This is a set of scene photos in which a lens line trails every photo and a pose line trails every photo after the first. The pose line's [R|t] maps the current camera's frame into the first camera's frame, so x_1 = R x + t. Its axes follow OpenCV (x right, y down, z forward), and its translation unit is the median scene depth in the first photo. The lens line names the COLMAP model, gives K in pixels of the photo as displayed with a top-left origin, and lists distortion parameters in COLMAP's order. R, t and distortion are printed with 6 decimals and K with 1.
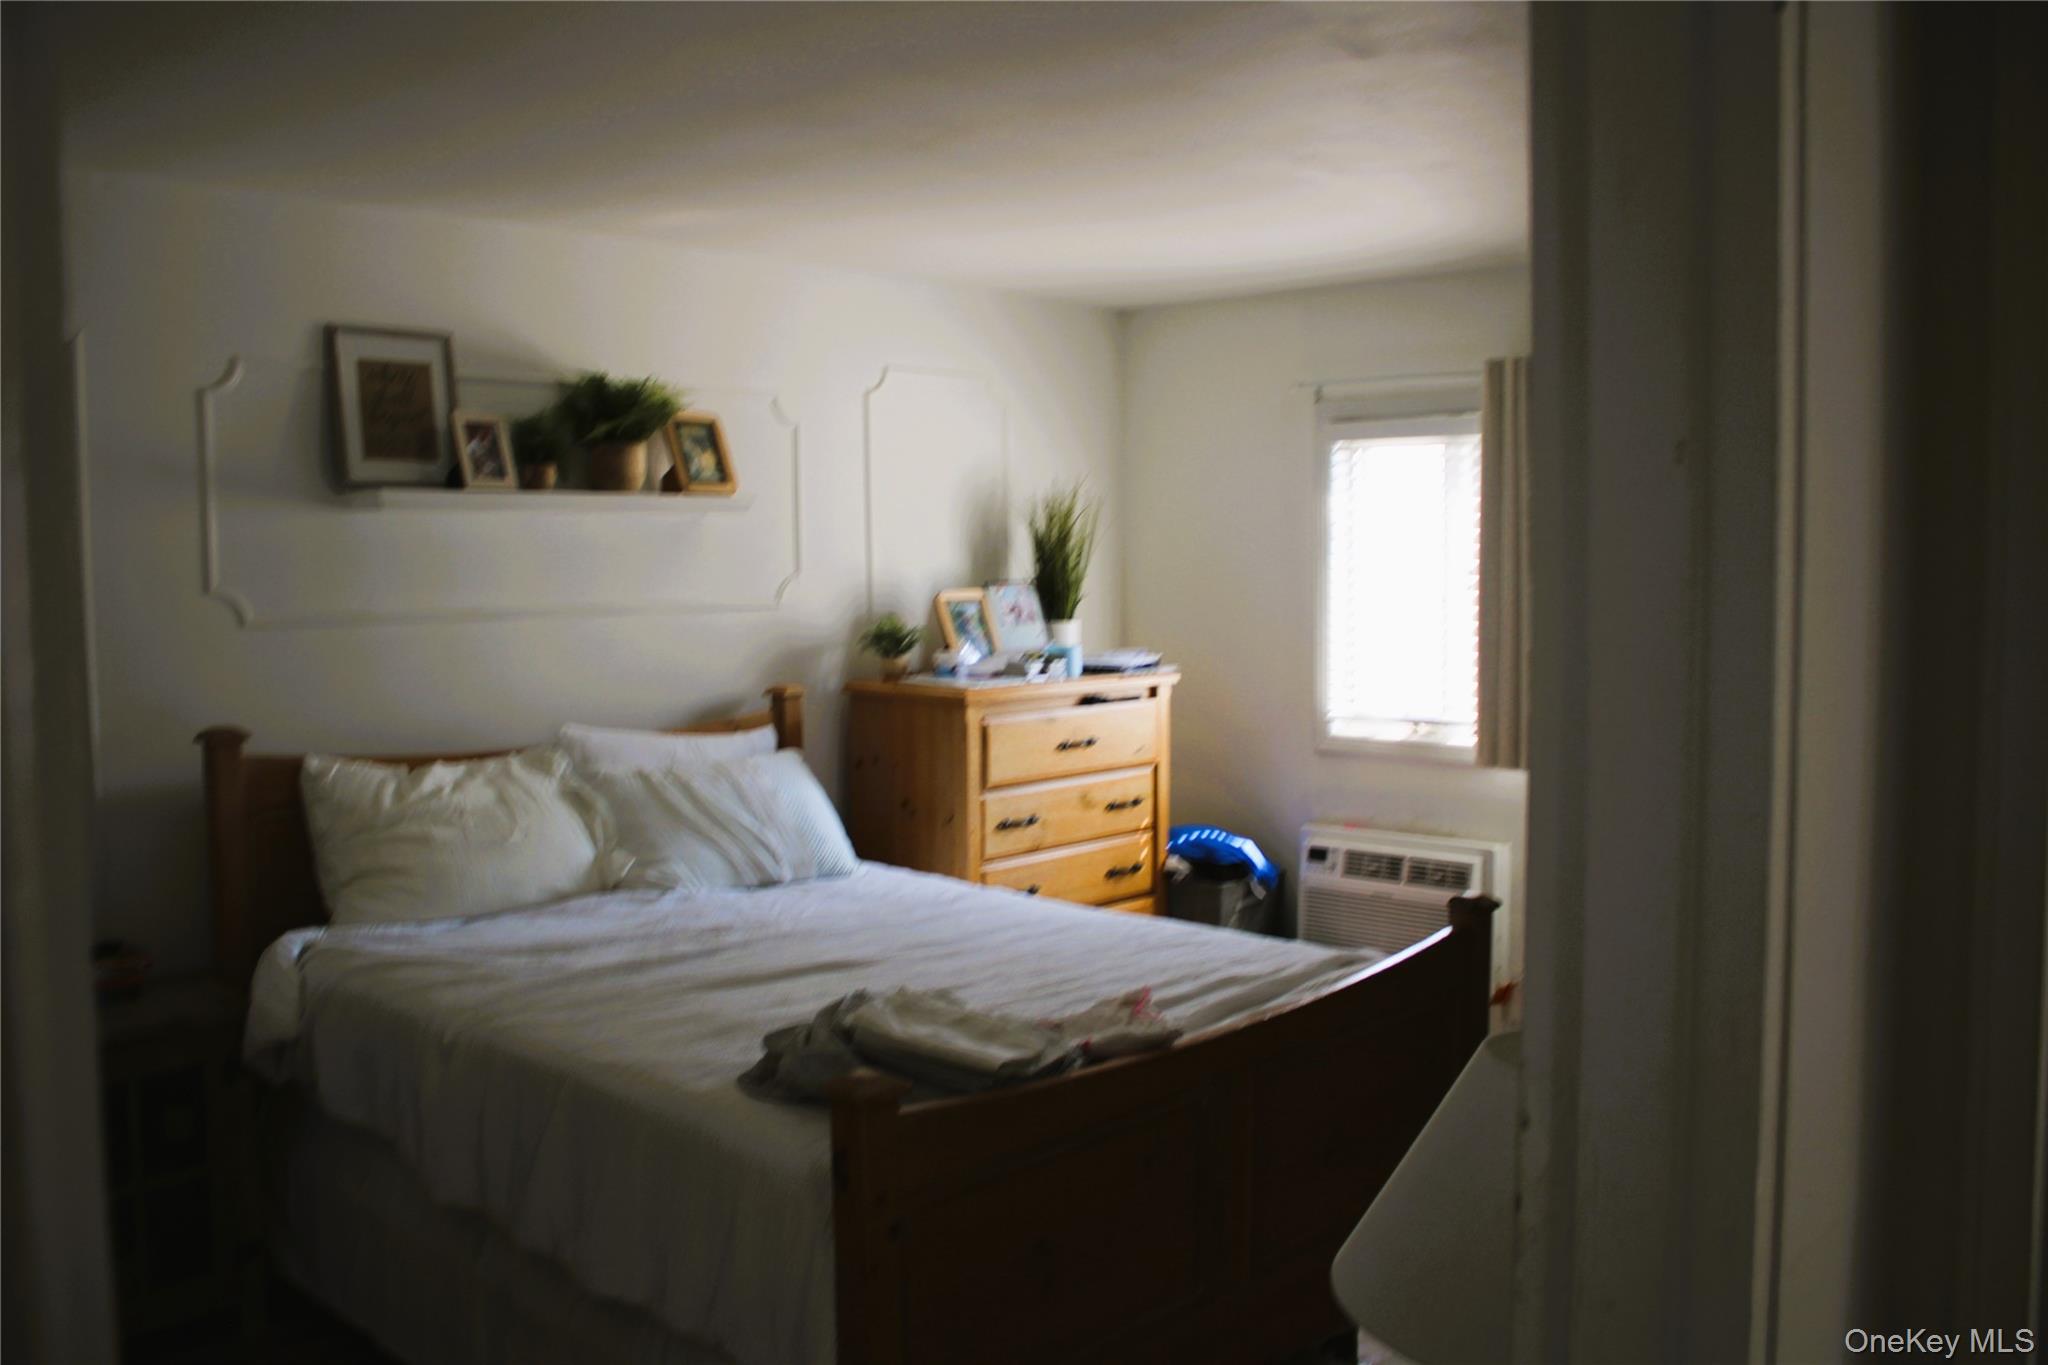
lens RADIAL K [[1711.3, 0, 1024.0], [0, 1711.3, 682.5], [0, 0, 1]] dist [-0.151969, 0.148333]
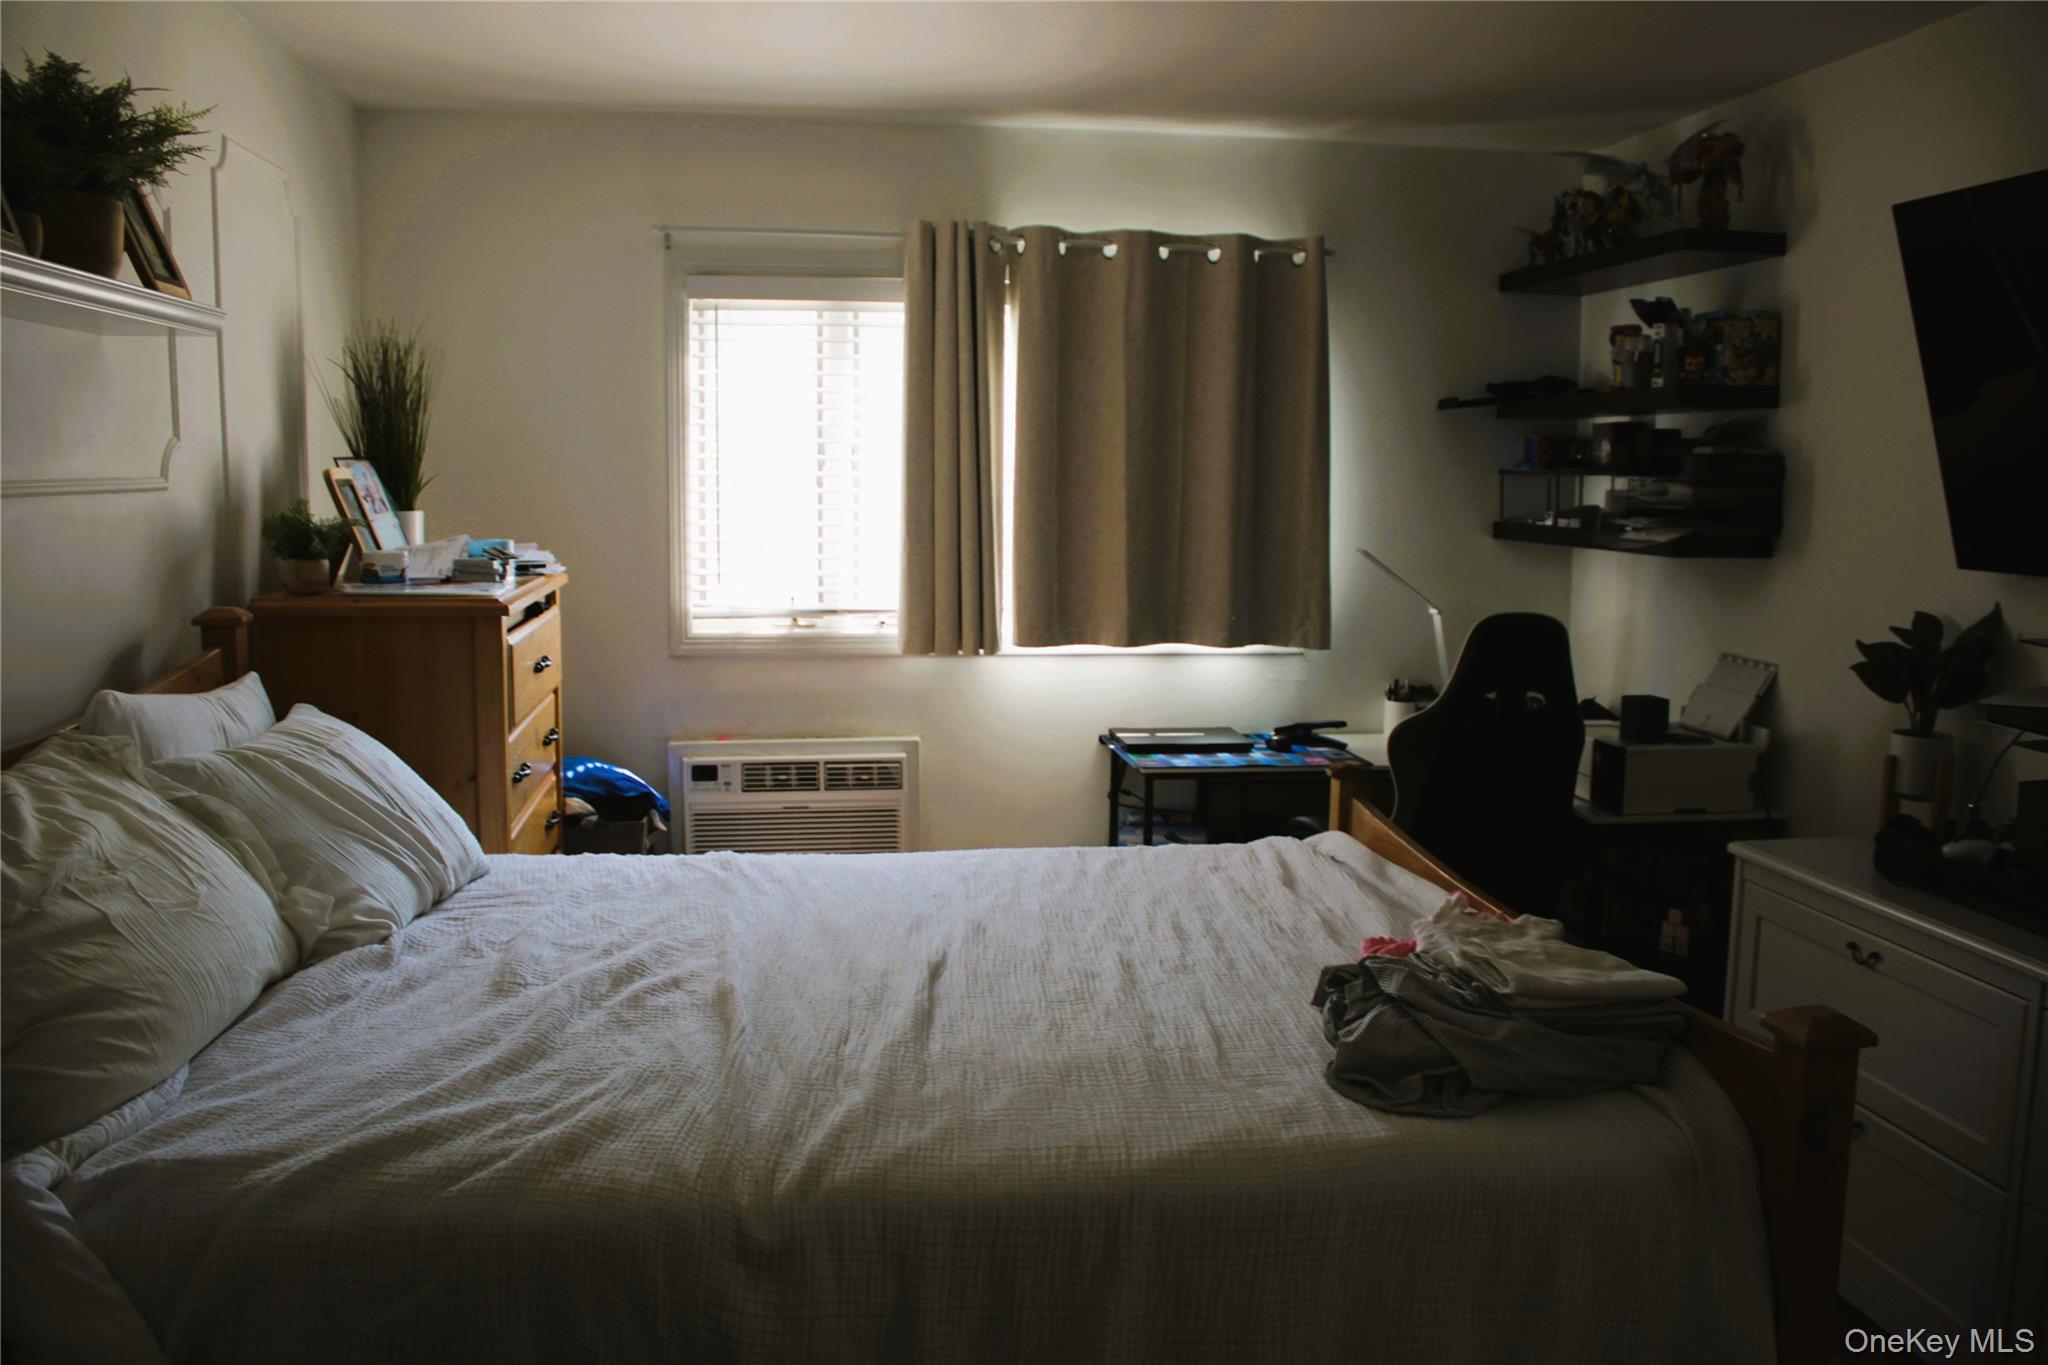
lens RADIAL K [[1711.3, 0, 1024.0], [0, 1711.3, 682.5], [0, 0, 1]] dist [-0.151969, 0.148333]
pose [[0.618354, -0.084050, 0.781392, -0.408988], [0.038531, 0.996311, 0.076676, -0.005747], [-0.784955, -0.017305, 0.619312, 0.335623]]
